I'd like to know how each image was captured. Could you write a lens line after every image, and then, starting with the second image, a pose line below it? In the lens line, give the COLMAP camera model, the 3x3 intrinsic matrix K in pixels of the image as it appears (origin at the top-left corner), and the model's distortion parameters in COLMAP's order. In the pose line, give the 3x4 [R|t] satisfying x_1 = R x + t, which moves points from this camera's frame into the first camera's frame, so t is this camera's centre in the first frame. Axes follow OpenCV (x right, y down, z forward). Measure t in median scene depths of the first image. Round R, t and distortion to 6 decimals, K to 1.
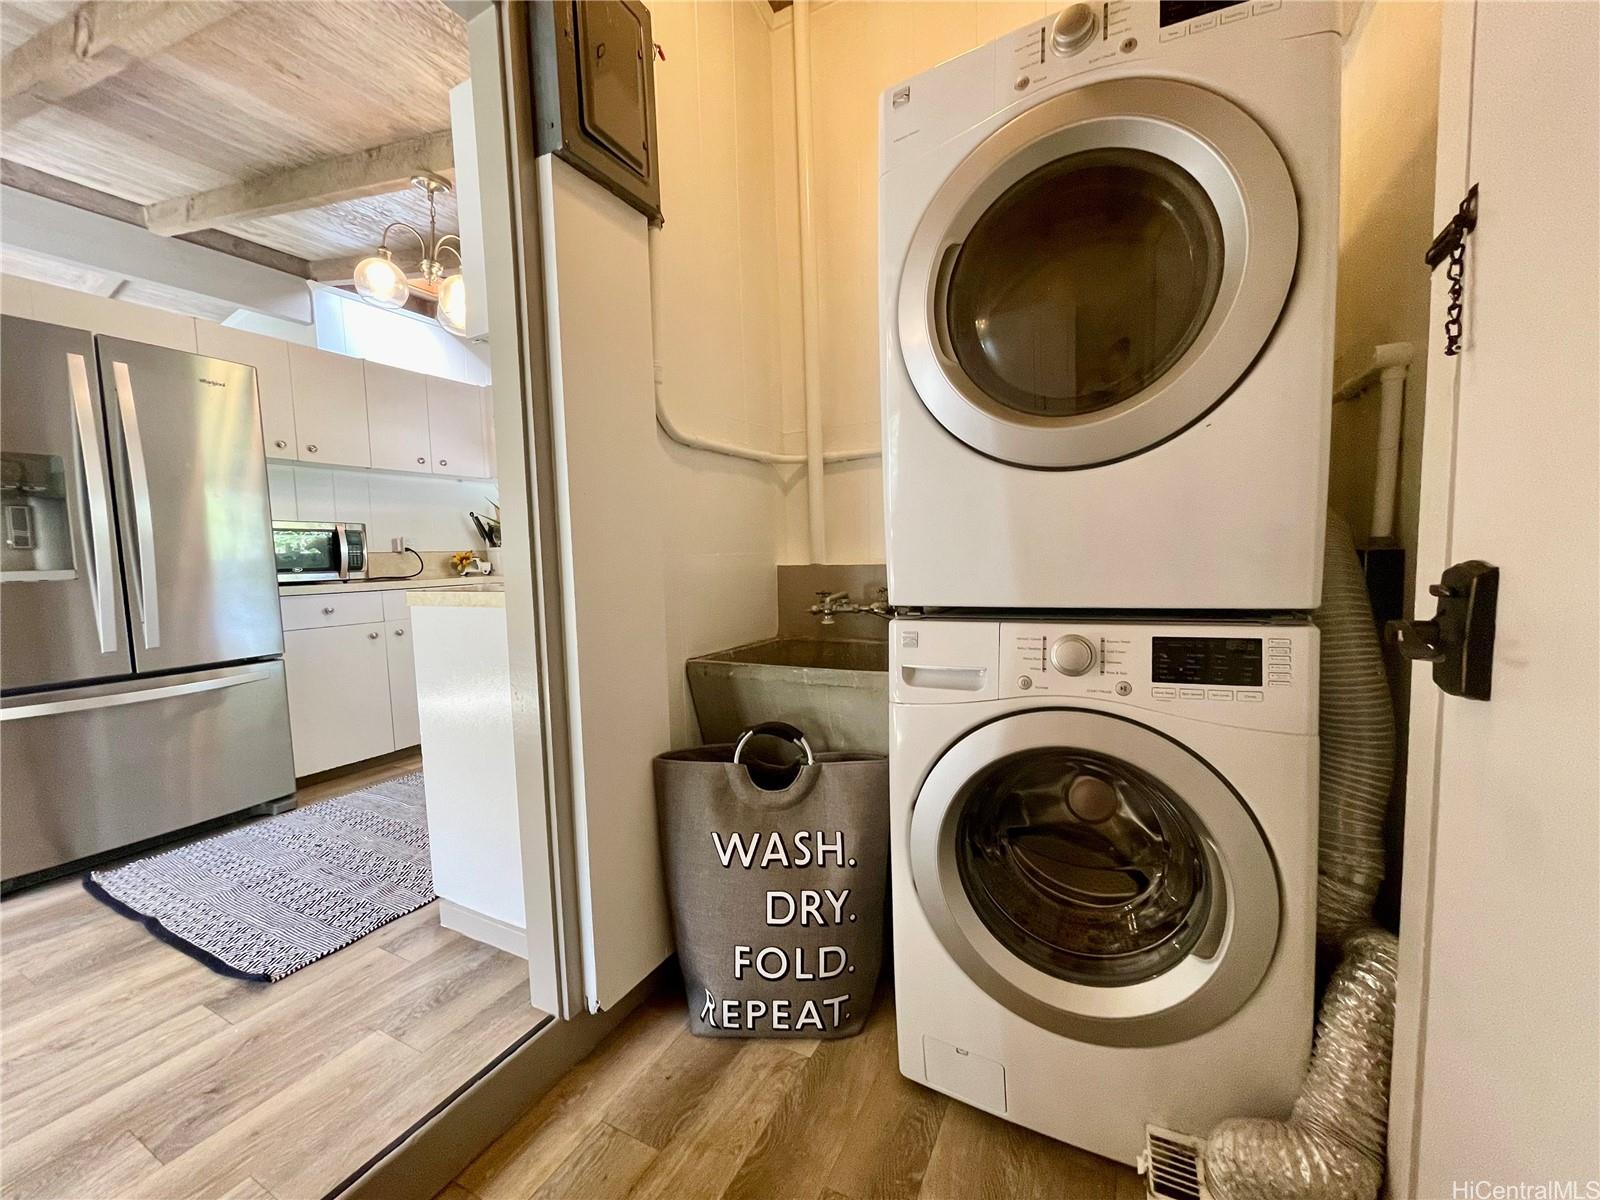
lens RADIAL K [[642.2, 0, 798.3], [0, 642.2, 606.3], [0, 0, 1]] dist [-0.003813, -0.000267]
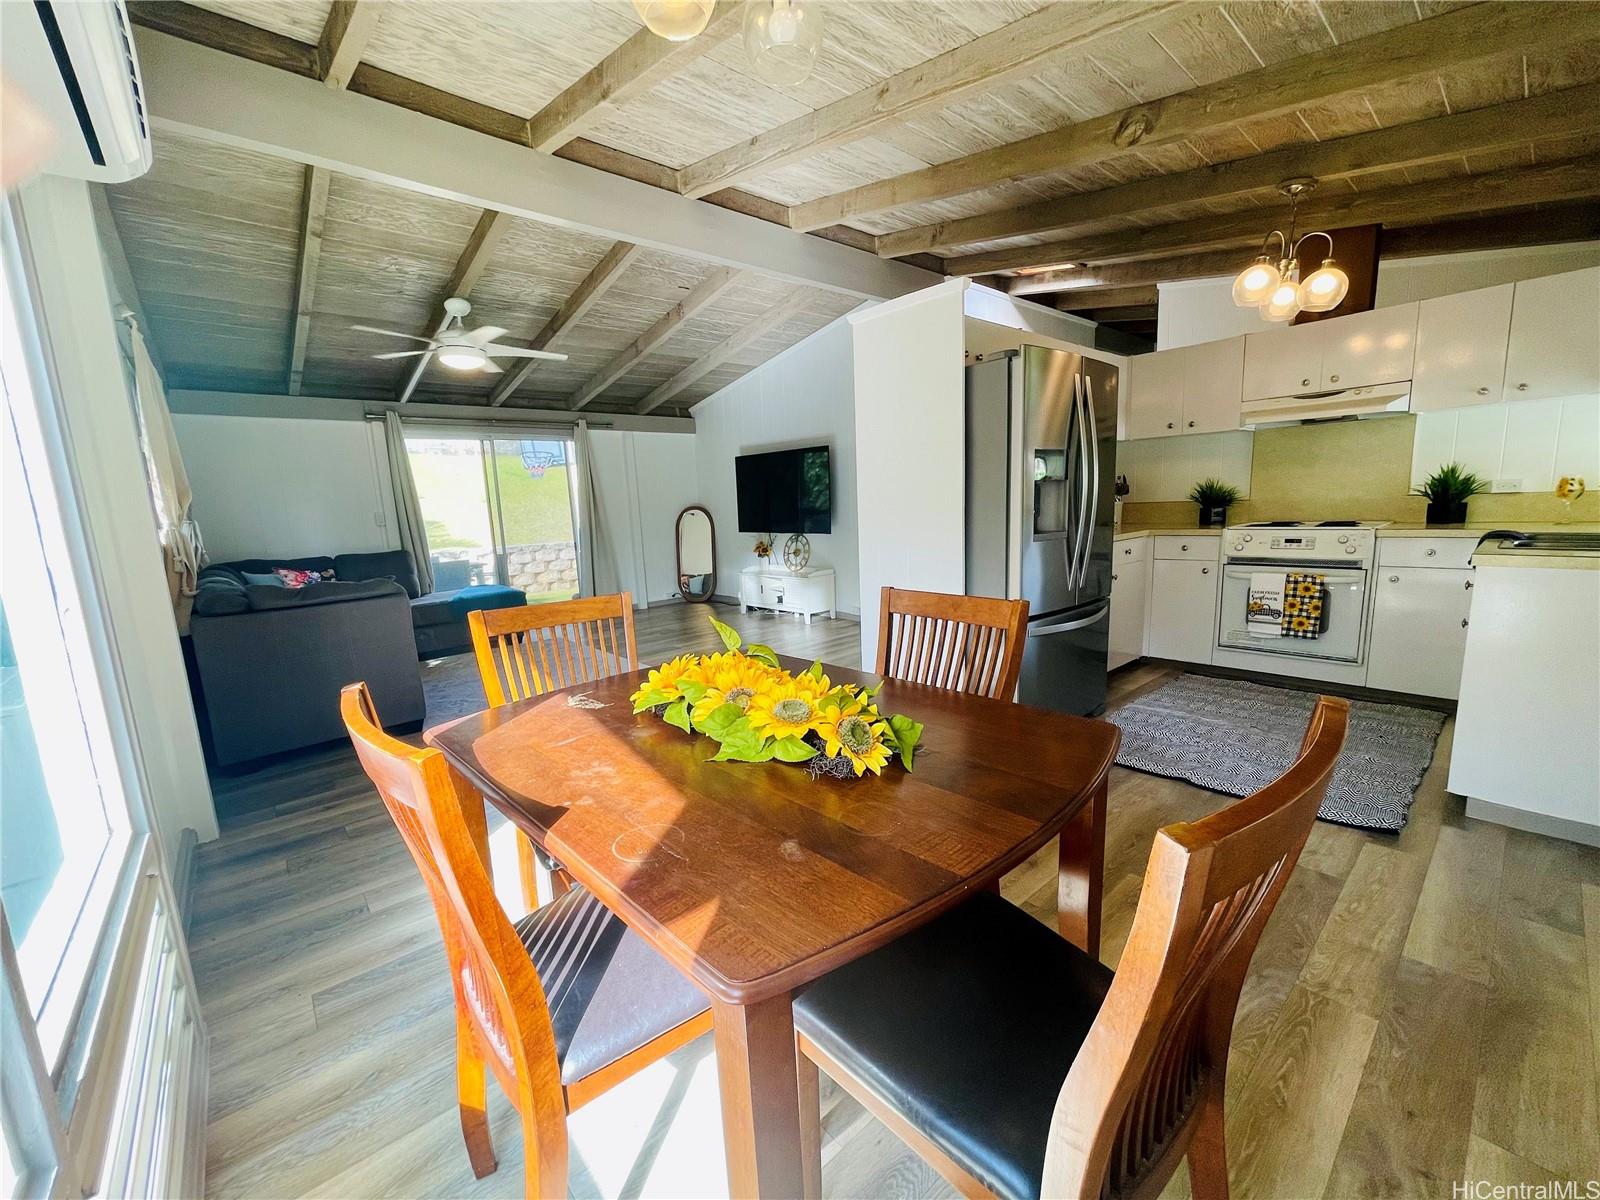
lens RADIAL K [[642.2, 0, 790.5], [0, 642.2, 609.2], [0, 0, 1]] dist [-0.003813, -0.000267]
pose [[0.929134, 0.051468, -0.366144, -0.772399], [-0.015229, 0.994751, 0.101185, -0.012414], [0.369430, -0.088438, 0.925041, -0.365636]]
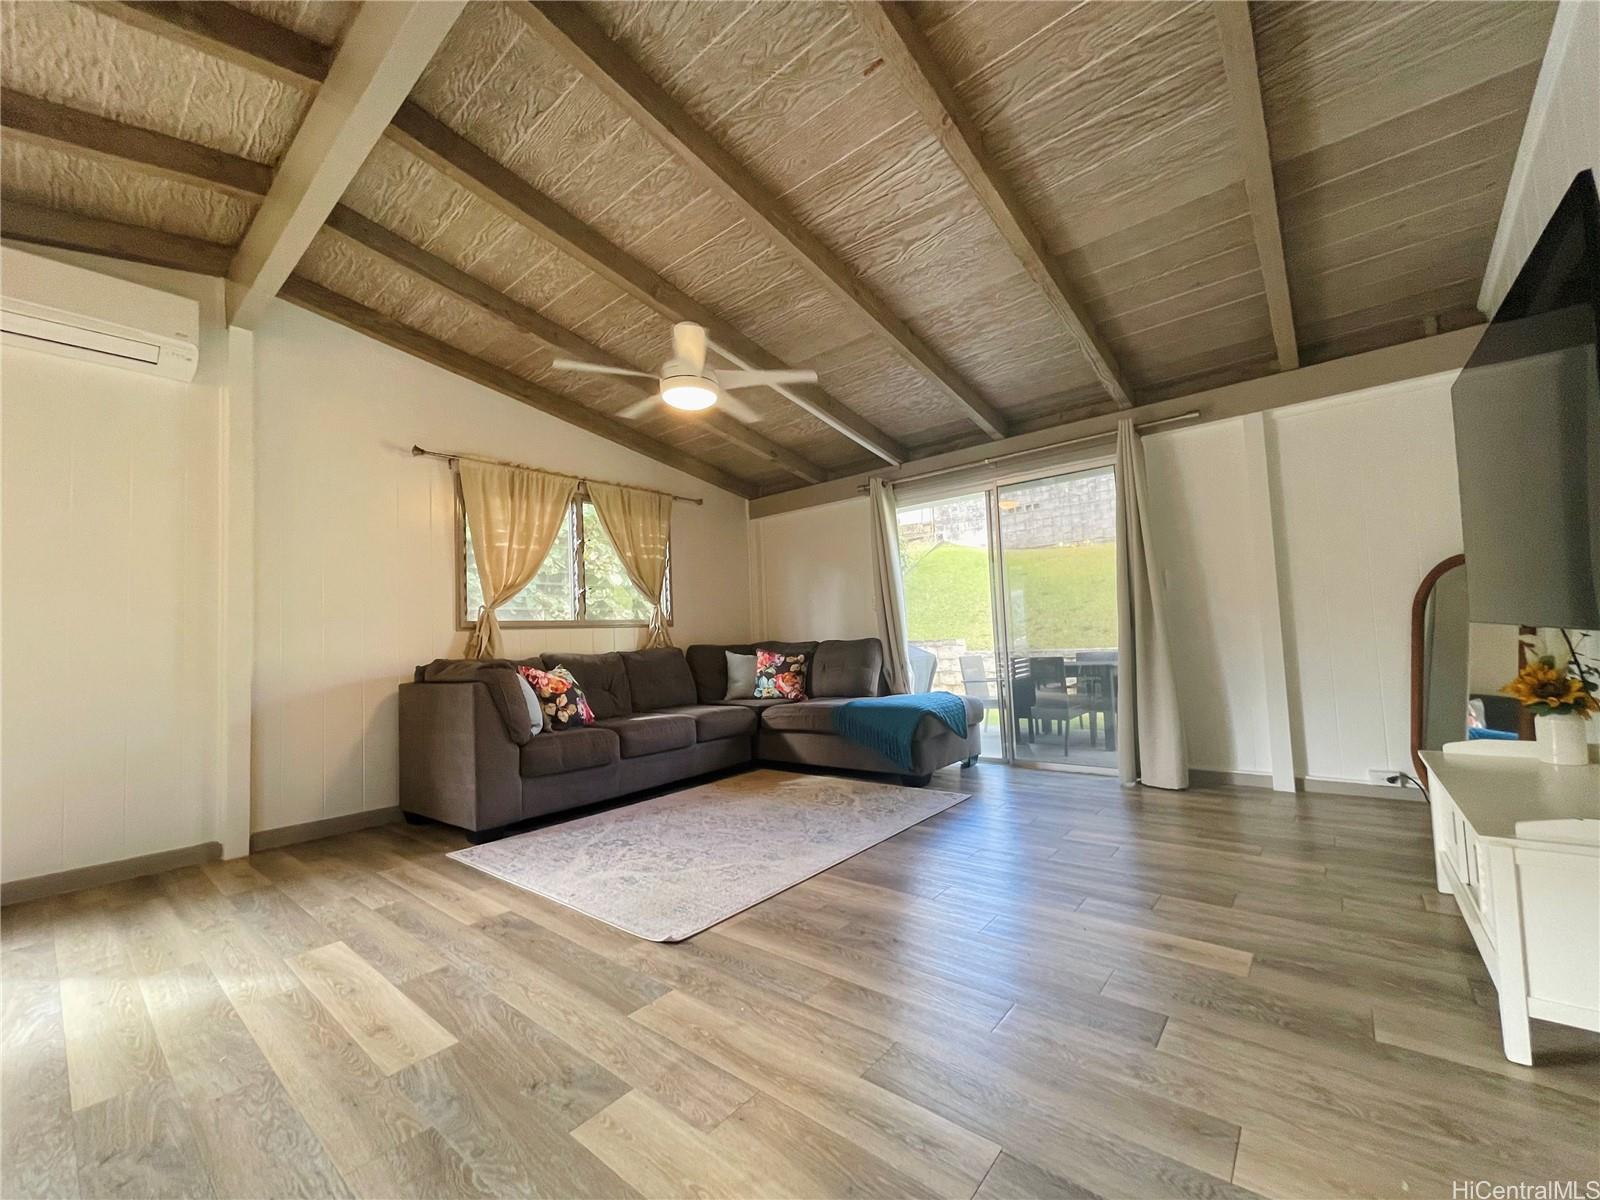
lens RADIAL K [[642.2, 0, 794.1], [0, 642.2, 605.7], [0, 0, 1]] dist [-0.003813, -0.000267]
pose [[-0.211508, -0.011389, -0.977310, -0.947372], [-0.027225, 0.999613, -0.005757, -0.043088], [0.976997, 0.025390, -0.211736, 1.148542]]
